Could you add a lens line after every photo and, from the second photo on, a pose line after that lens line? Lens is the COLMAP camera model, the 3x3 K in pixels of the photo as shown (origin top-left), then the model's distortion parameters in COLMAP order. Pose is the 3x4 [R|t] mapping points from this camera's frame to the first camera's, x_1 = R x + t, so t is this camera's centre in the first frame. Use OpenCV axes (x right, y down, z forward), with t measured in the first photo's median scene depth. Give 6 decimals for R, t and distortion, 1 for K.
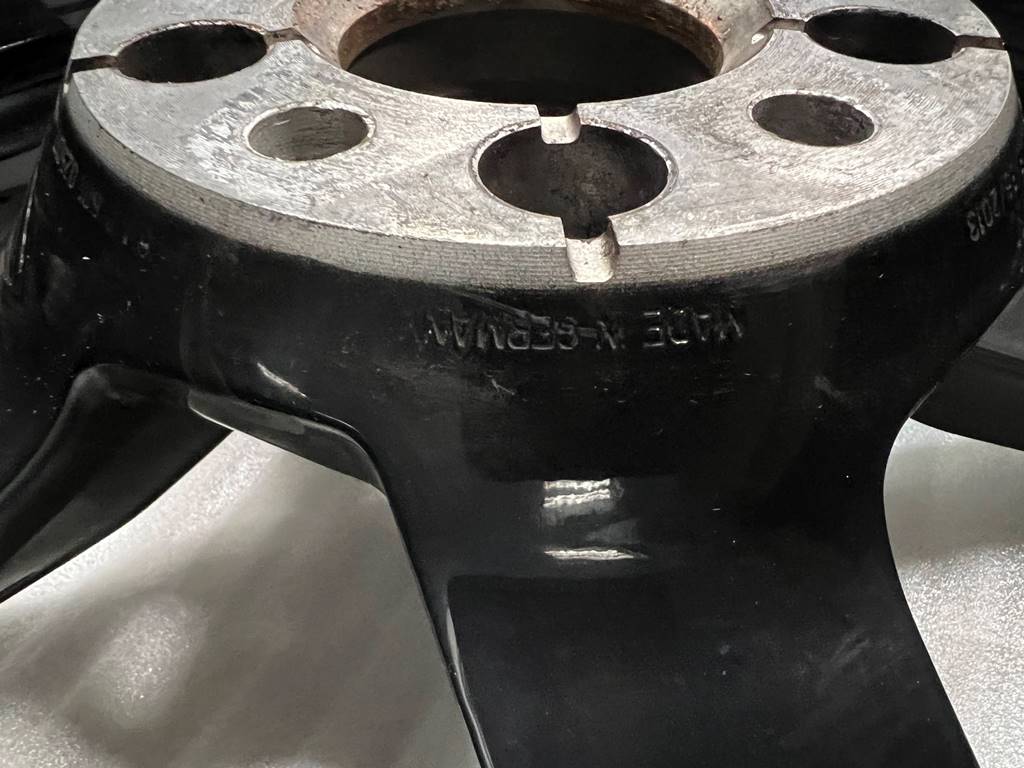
lens RADIAL K [[774.1, 0, 512.0], [0, 774.1, 384.0], [0, 0, 1]] dist [0.009494, 0.004081]
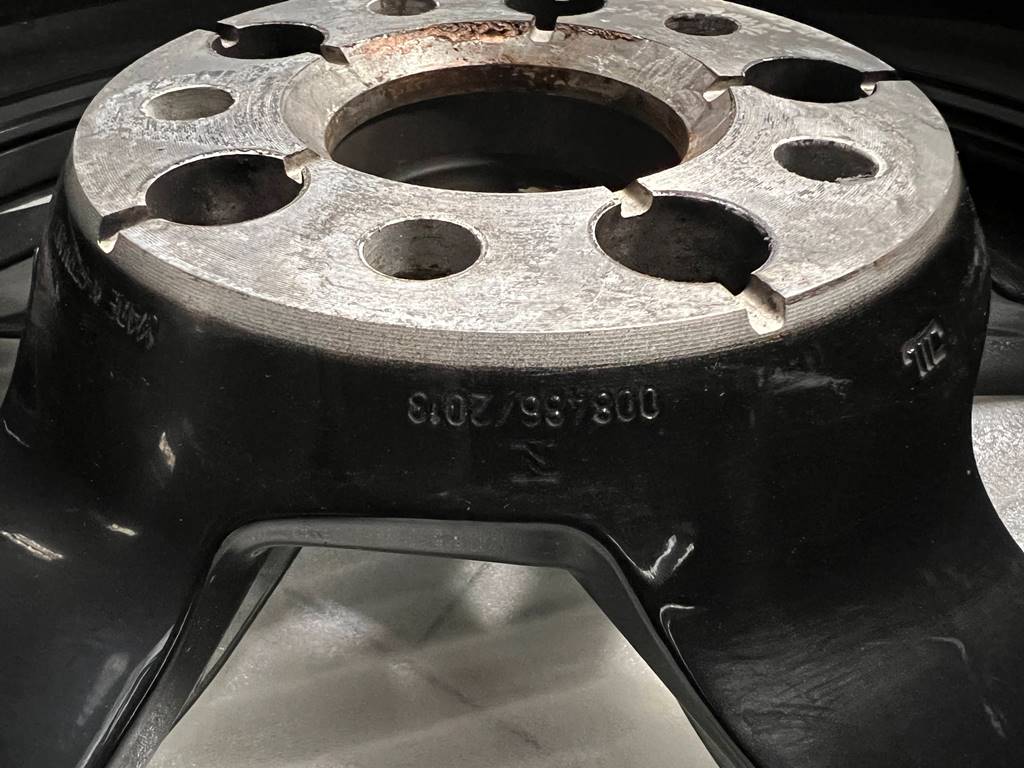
lens RADIAL K [[774.1, 0, 512.0], [0, 774.1, 384.0], [0, 0, 1]] dist [0.009494, 0.004081]
pose [[0.656873, 0.515800, -0.549971, 1.268828], [-0.538929, 0.831305, 0.135969, -0.443451], [0.527326, 0.207082, 0.824041, 0.270638]]
